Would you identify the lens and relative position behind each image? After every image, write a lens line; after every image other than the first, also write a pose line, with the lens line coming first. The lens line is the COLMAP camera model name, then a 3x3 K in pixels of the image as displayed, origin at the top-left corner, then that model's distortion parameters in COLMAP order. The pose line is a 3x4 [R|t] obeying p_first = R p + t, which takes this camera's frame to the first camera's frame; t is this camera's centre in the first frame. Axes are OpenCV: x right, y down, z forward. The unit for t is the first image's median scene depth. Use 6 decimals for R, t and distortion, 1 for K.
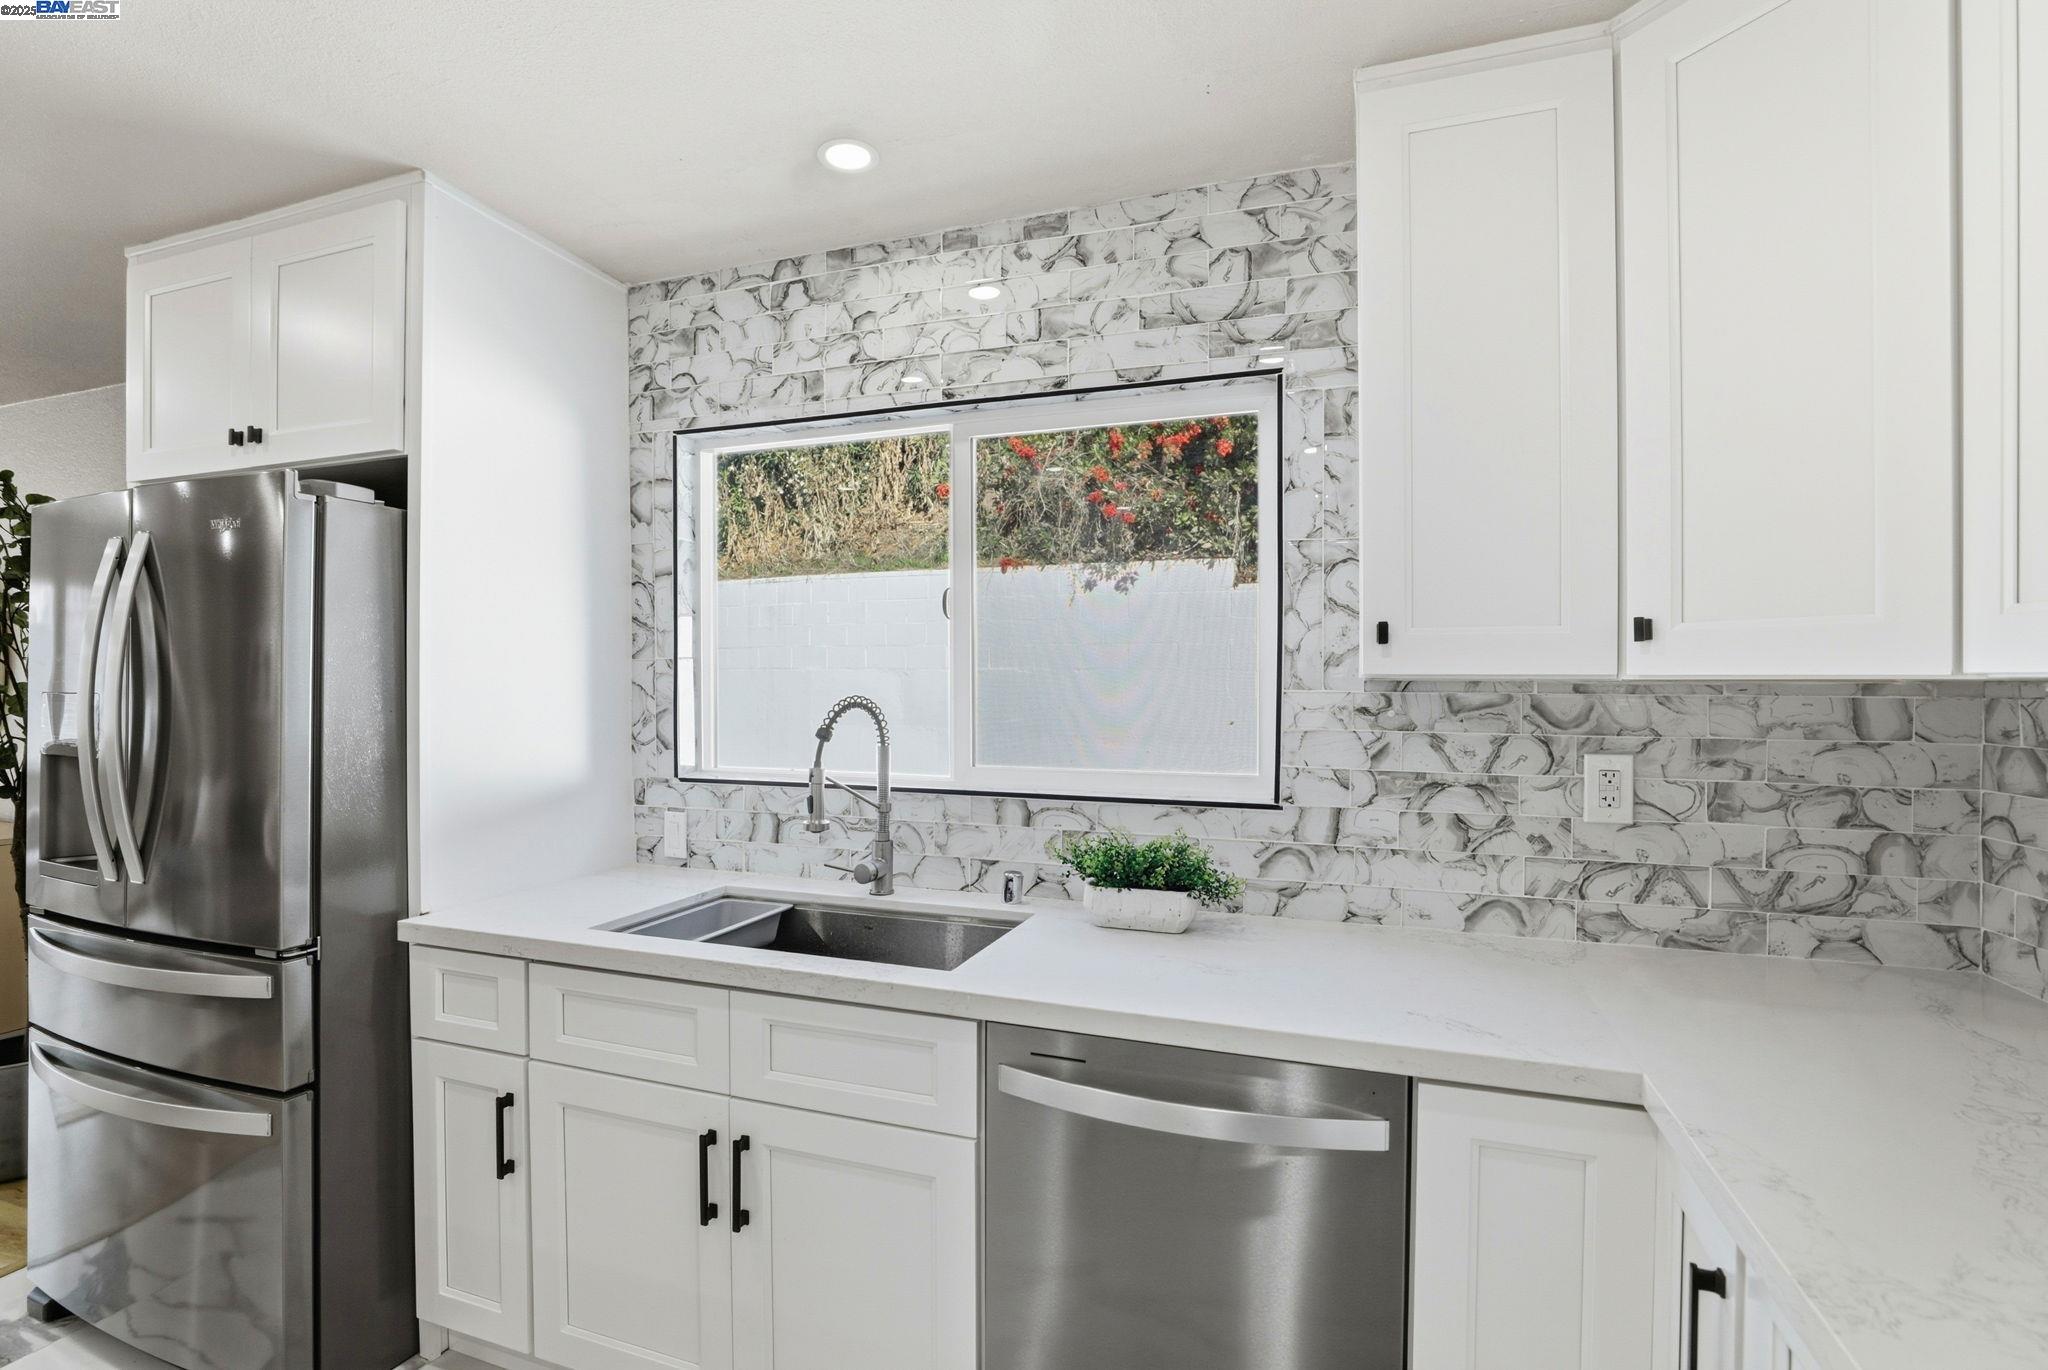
lens RADIAL K [[937.2, 0, 1026.7], [0, 937.2, 679.9], [0, 0, 1]] dist [-0.033306, 0.001896]
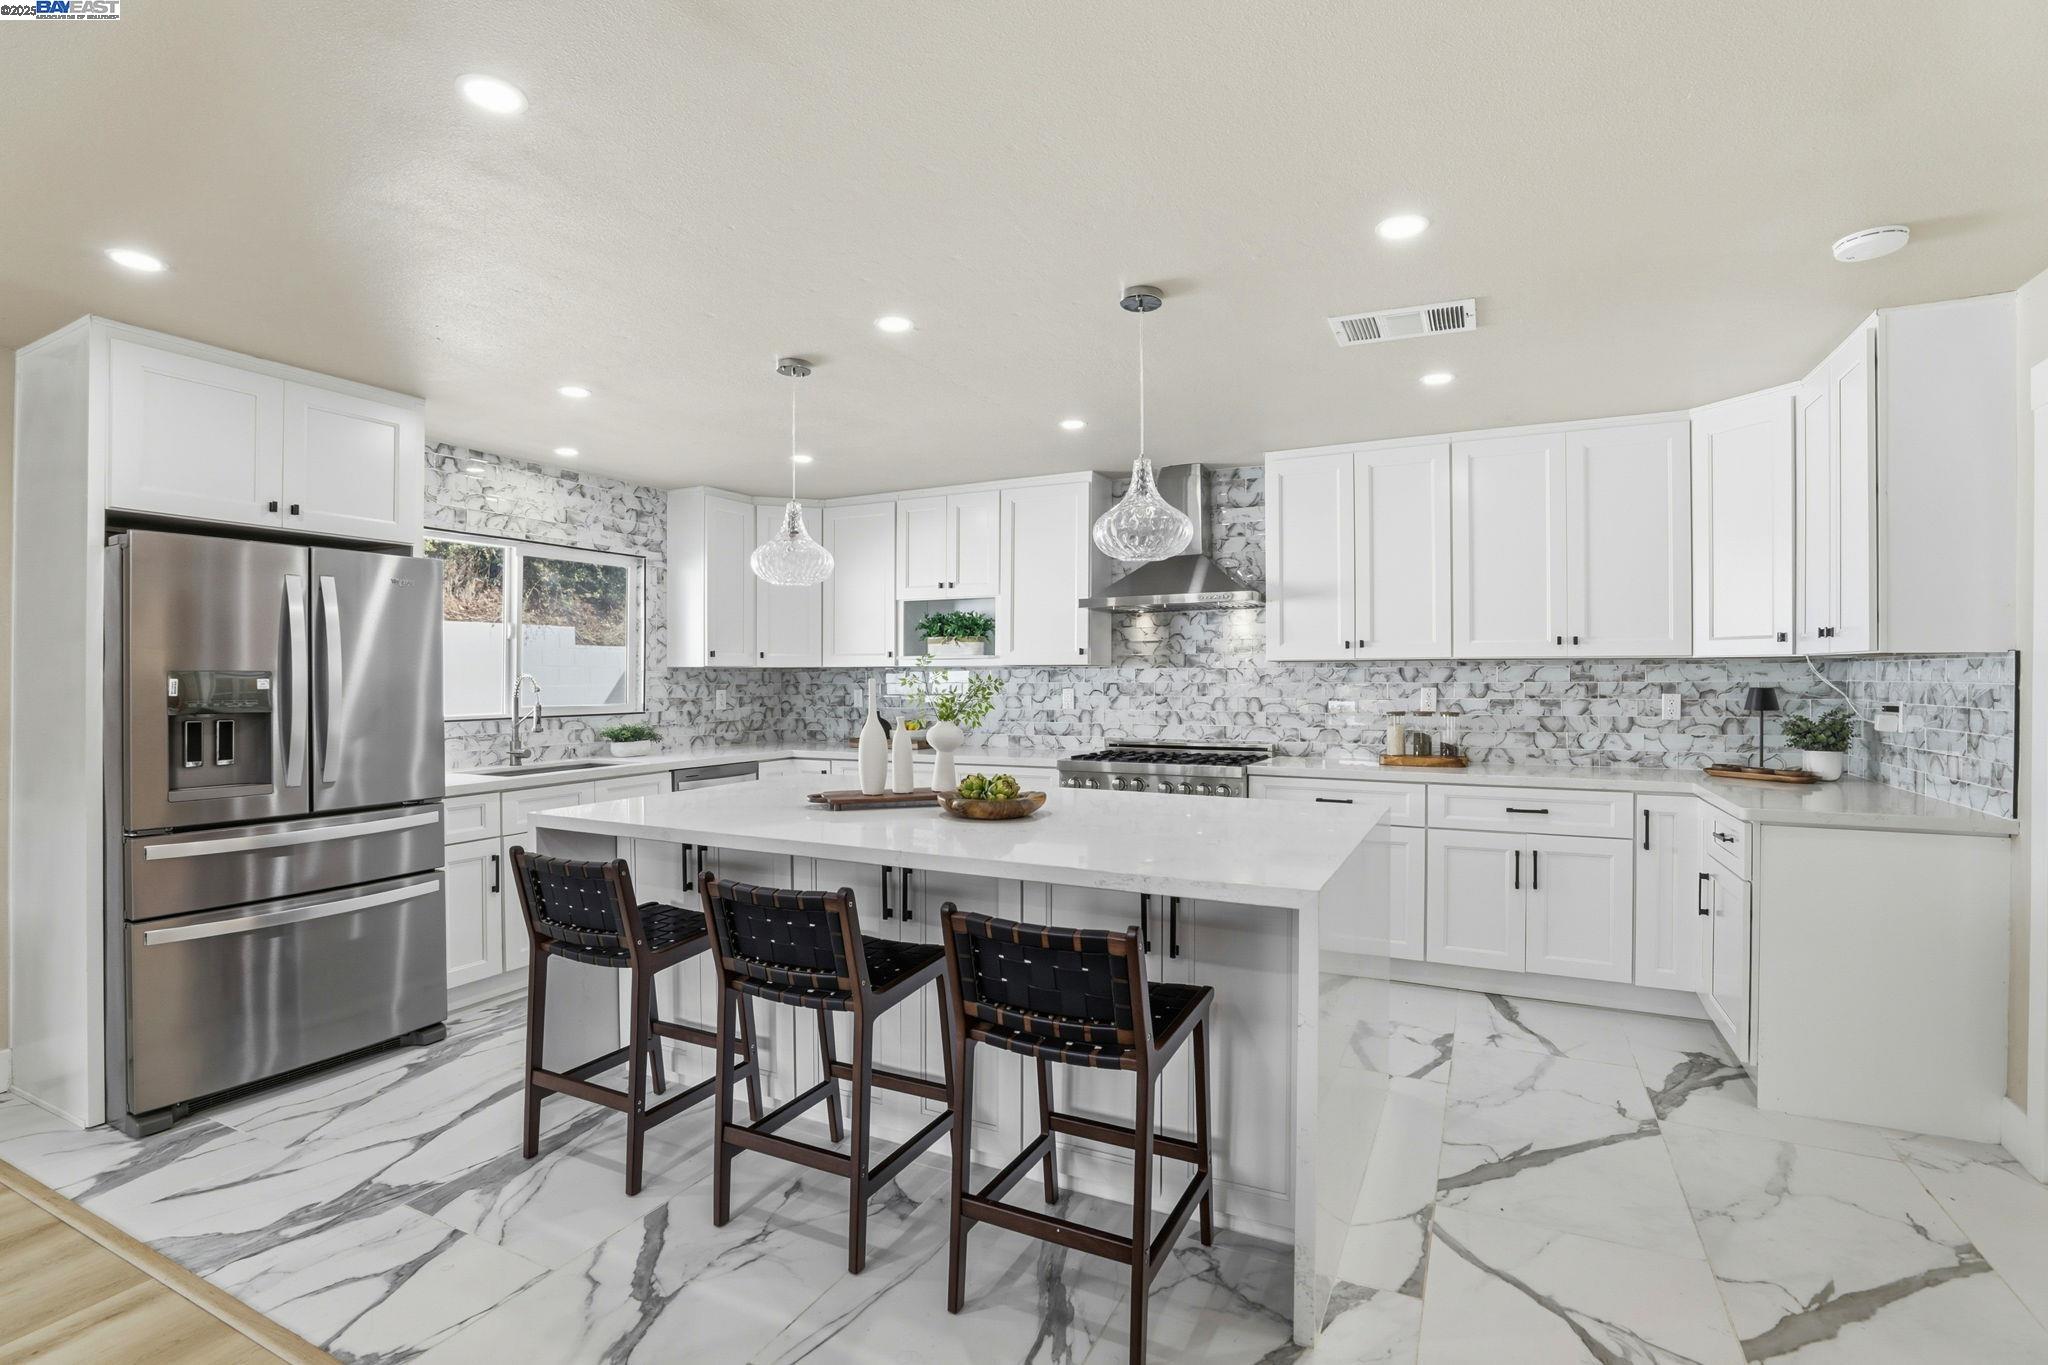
lens RADIAL K [[937.2, 0, 1026.6], [0, 937.2, 675.3], [0, 0, 1]] dist [-0.033306, 0.001896]
pose [[0.126162, -0.003150, 0.992005, -2.363117], [0.001327, 0.999995, 0.003007, 0.016590], [-0.992009, 0.000937, 0.126165, -0.493220]]
